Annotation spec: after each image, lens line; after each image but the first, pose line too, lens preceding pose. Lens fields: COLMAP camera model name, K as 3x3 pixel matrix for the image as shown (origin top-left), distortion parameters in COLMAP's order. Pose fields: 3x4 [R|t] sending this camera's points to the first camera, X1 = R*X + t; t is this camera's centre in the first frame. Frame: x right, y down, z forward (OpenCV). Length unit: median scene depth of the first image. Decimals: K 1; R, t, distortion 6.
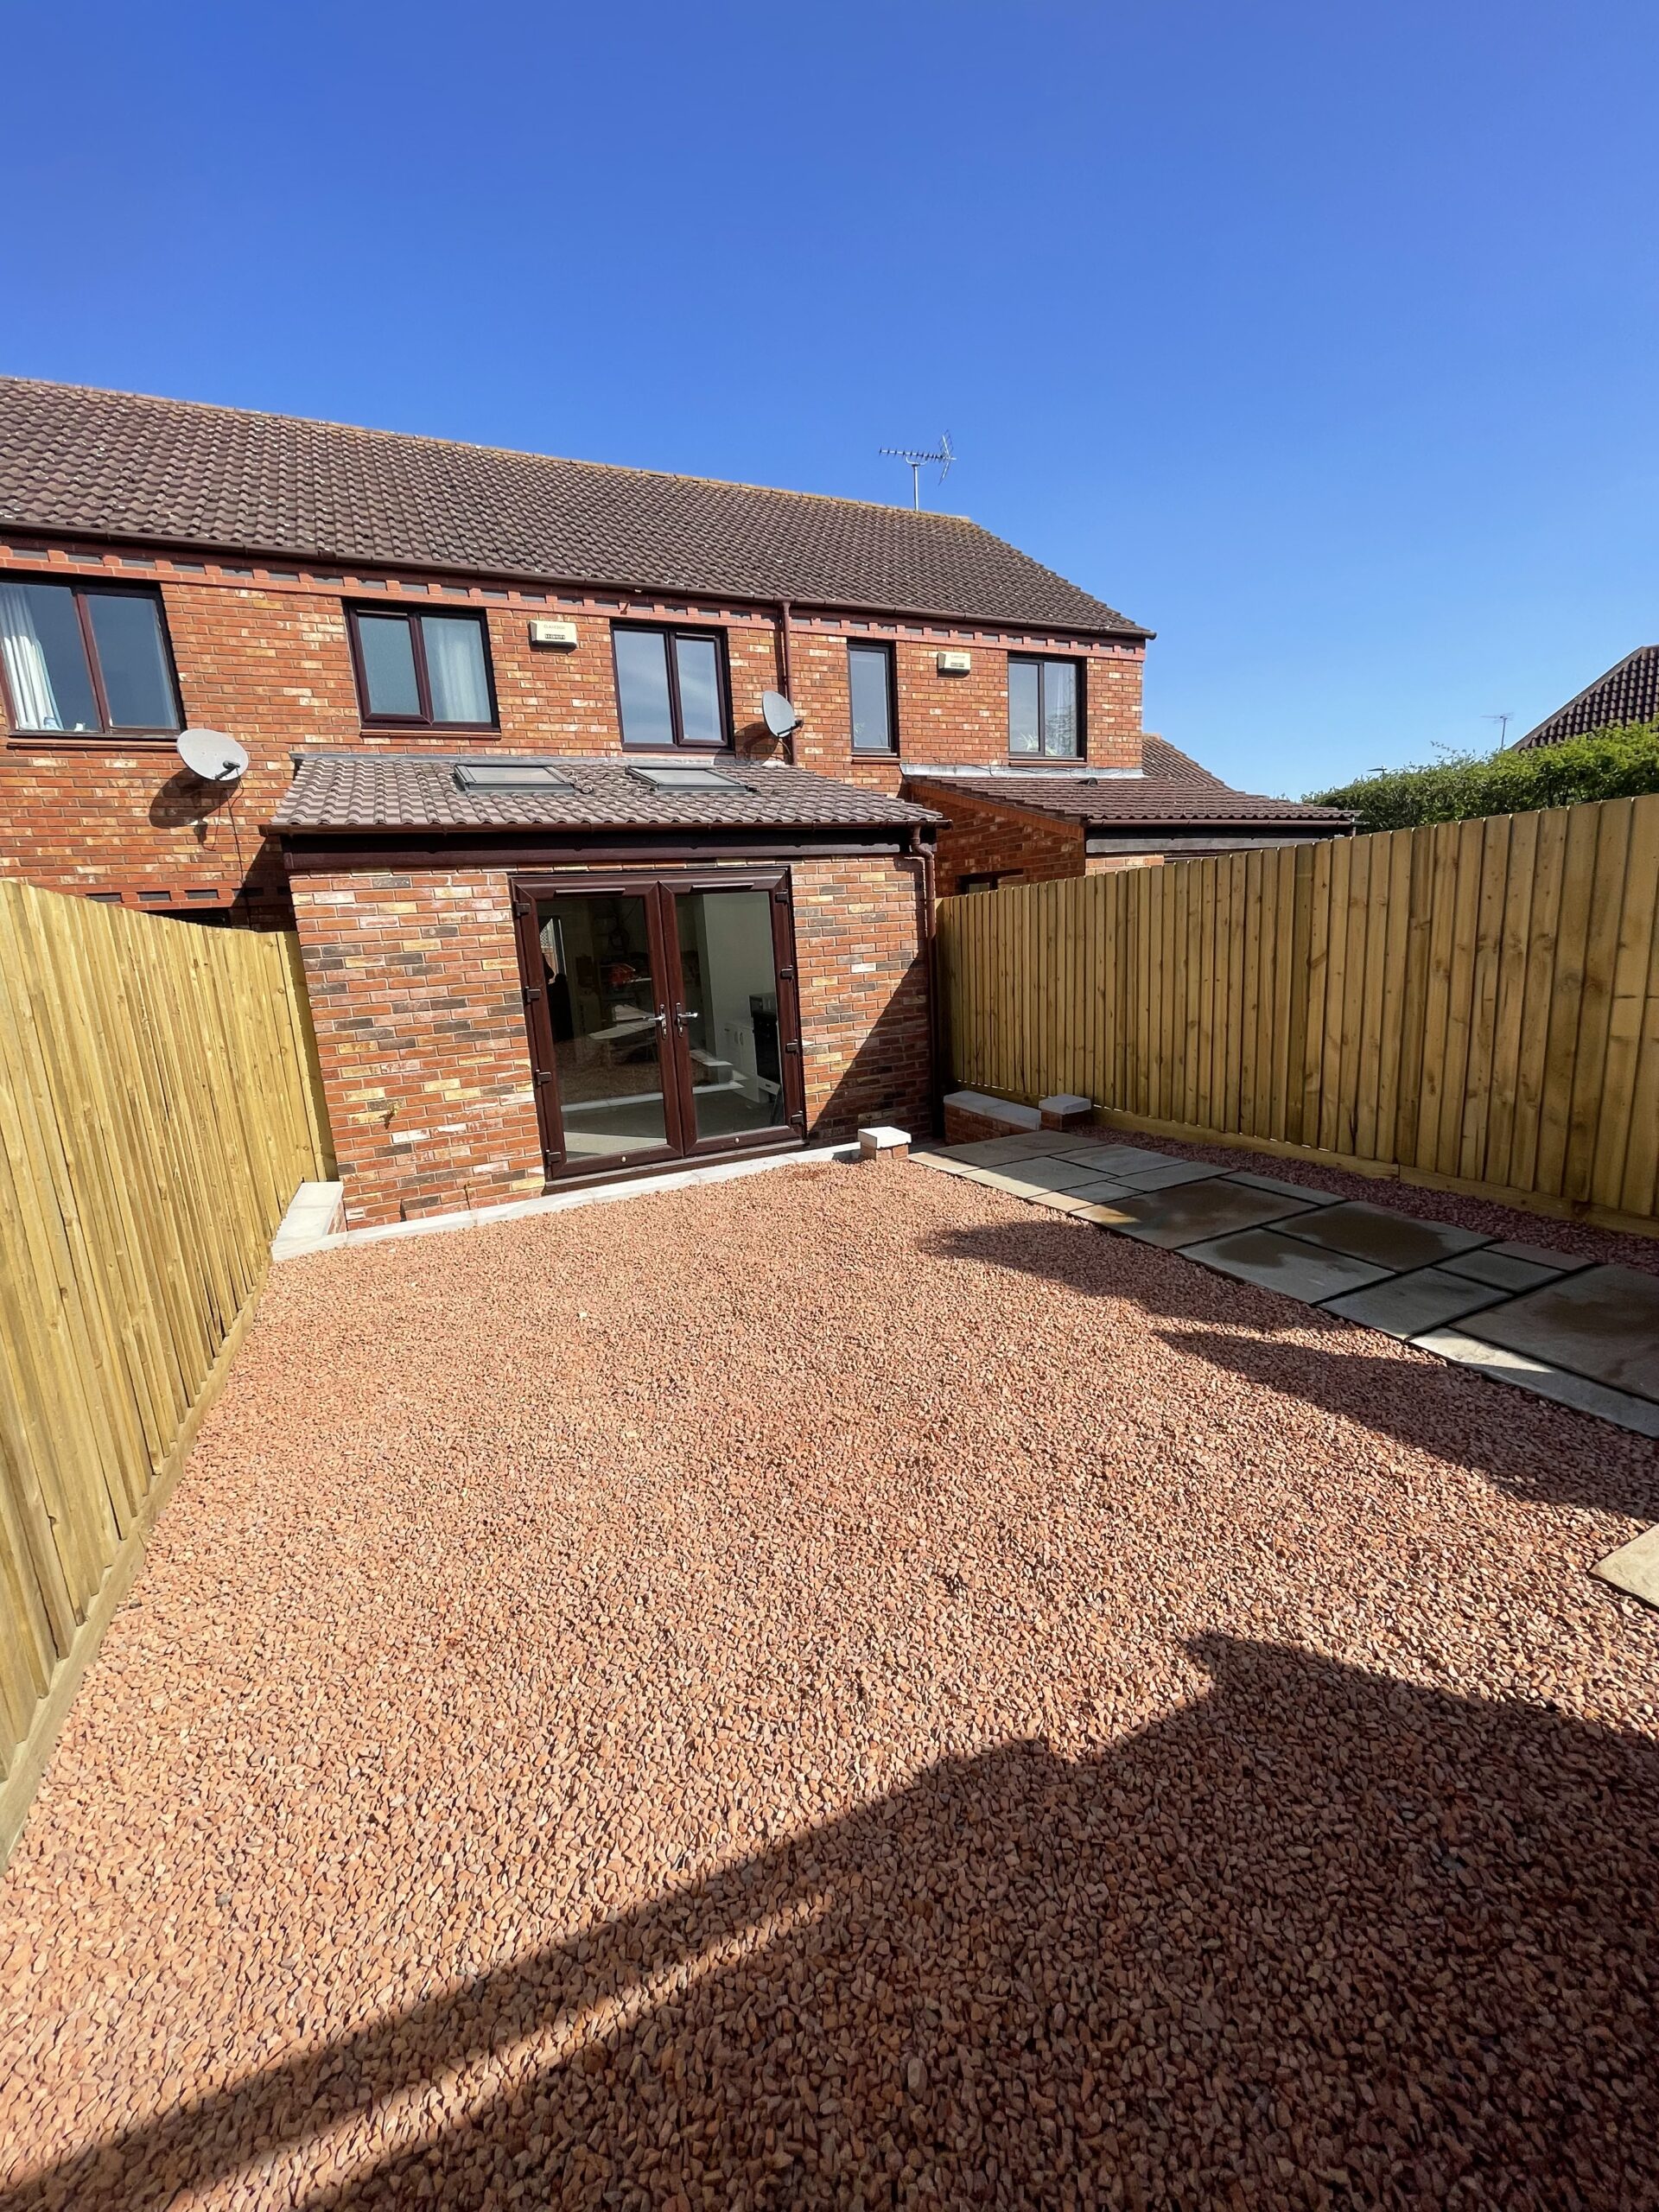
lens RADIAL K [[891.7, 0, 829.0], [0, 891.7, 1102.6], [0, 0, 1]] dist [-0.008017, 0.002829]
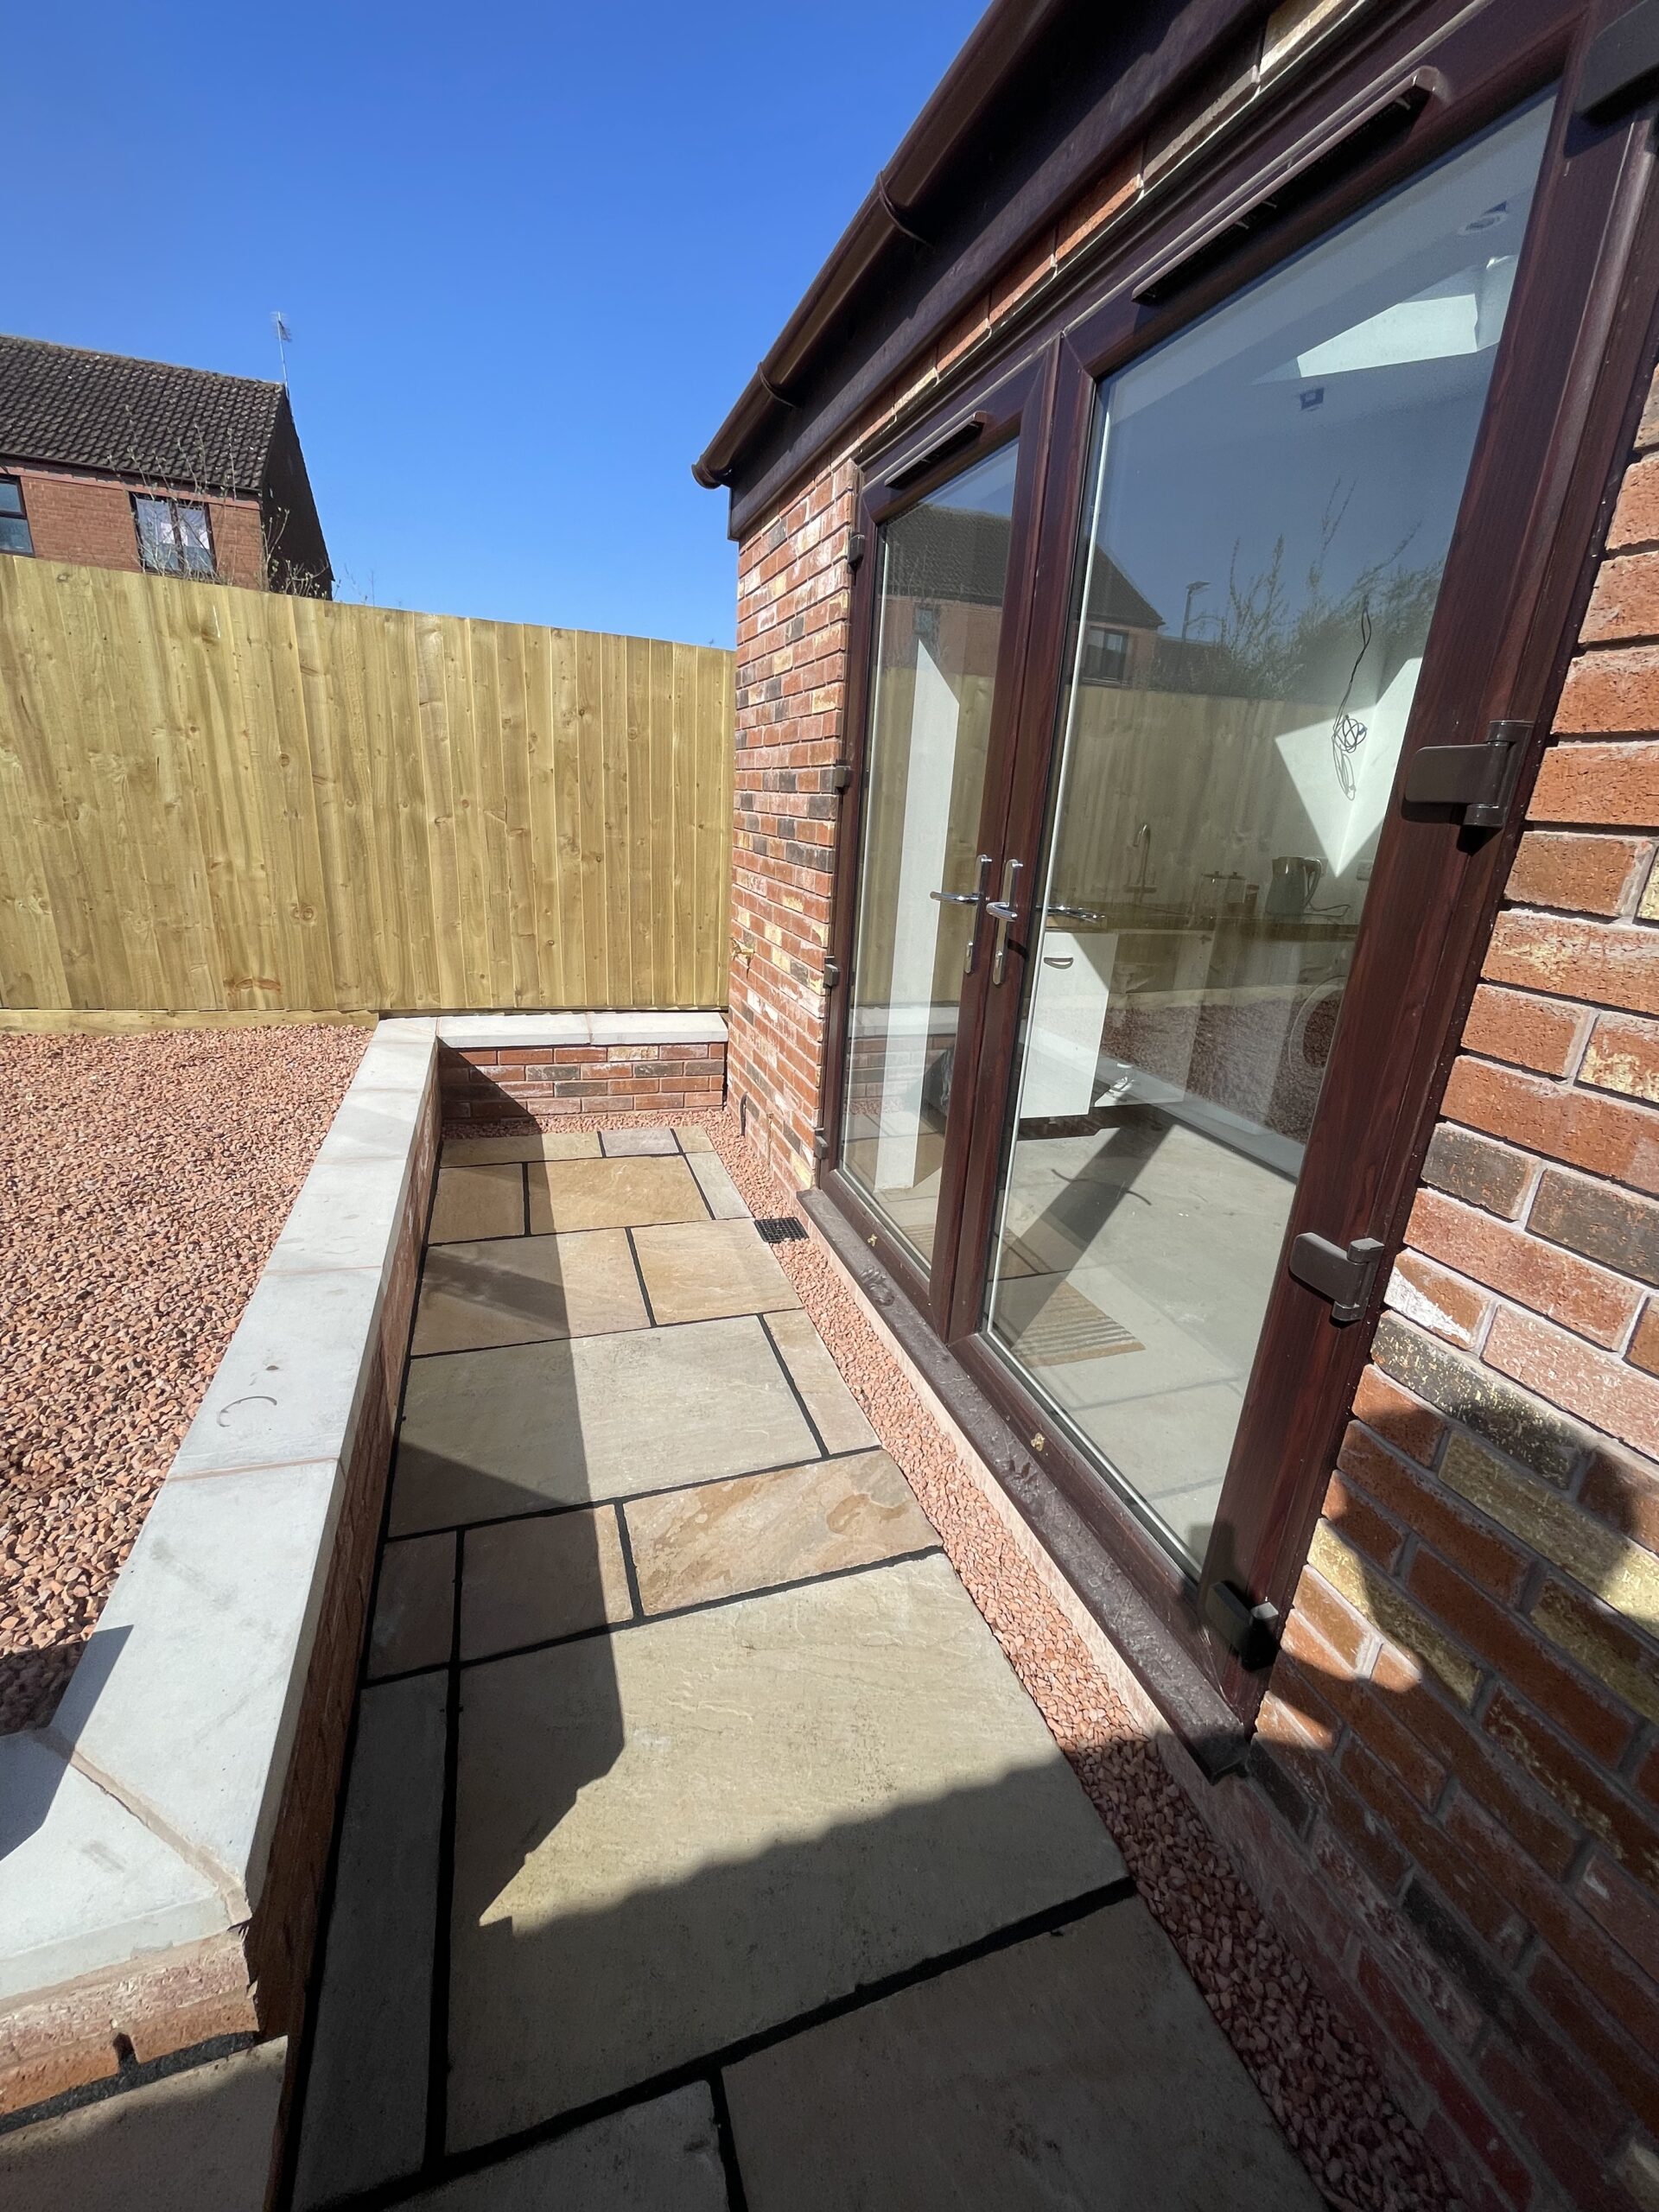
lens RADIAL K [[891.7, 0, 835.2], [0, 891.7, 1100.7], [0, 0, 1]] dist [-0.008017, 0.002829]
pose [[-0.087629, 0.369383, -0.925137, 0.092437], [-0.253866, 0.889764, 0.379305, -0.114283], [0.963262, 0.268098, 0.015805, 0.815116]]
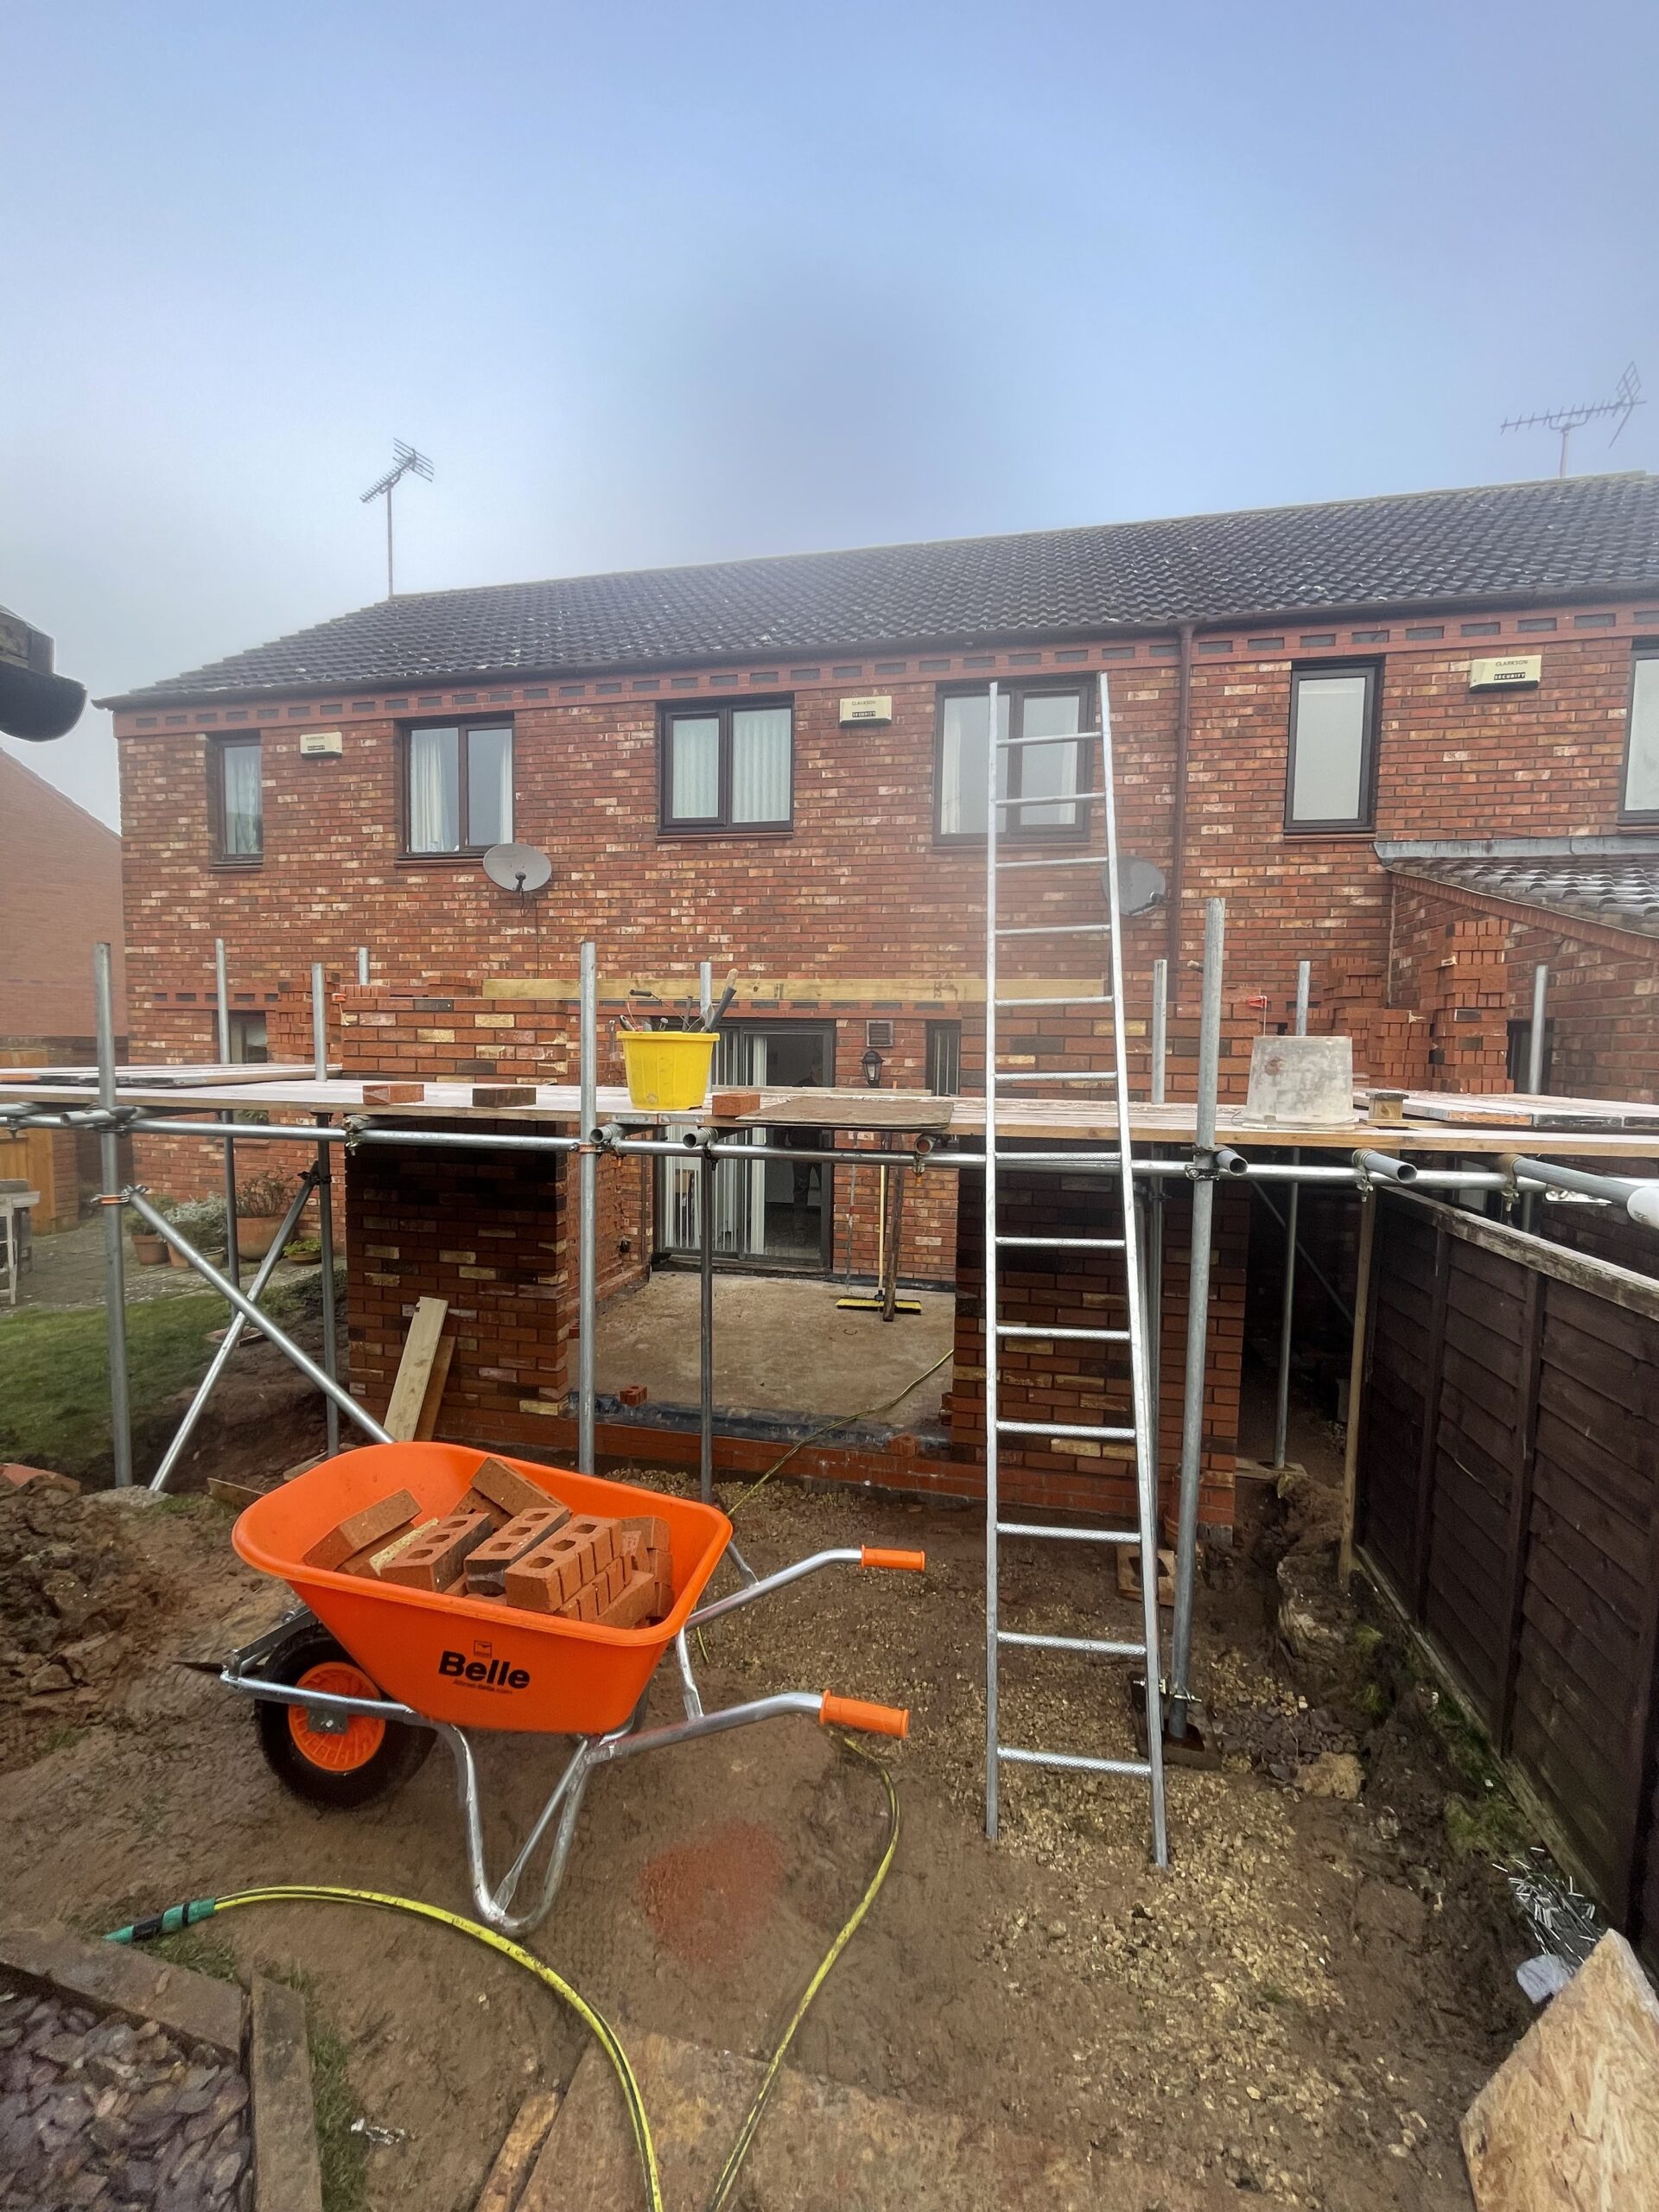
lens RADIAL K [[891.7, 0, 838.3], [0, 891.7, 1102.7], [0, 0, 1]] dist [-0.008017, 0.002829]
pose [[0.802611, 0.112324, -0.585832, 0.218718], [-0.178411, 0.982357, -0.056079, -0.130913], [0.569197, 0.149528, 0.808490, 0.410212]]
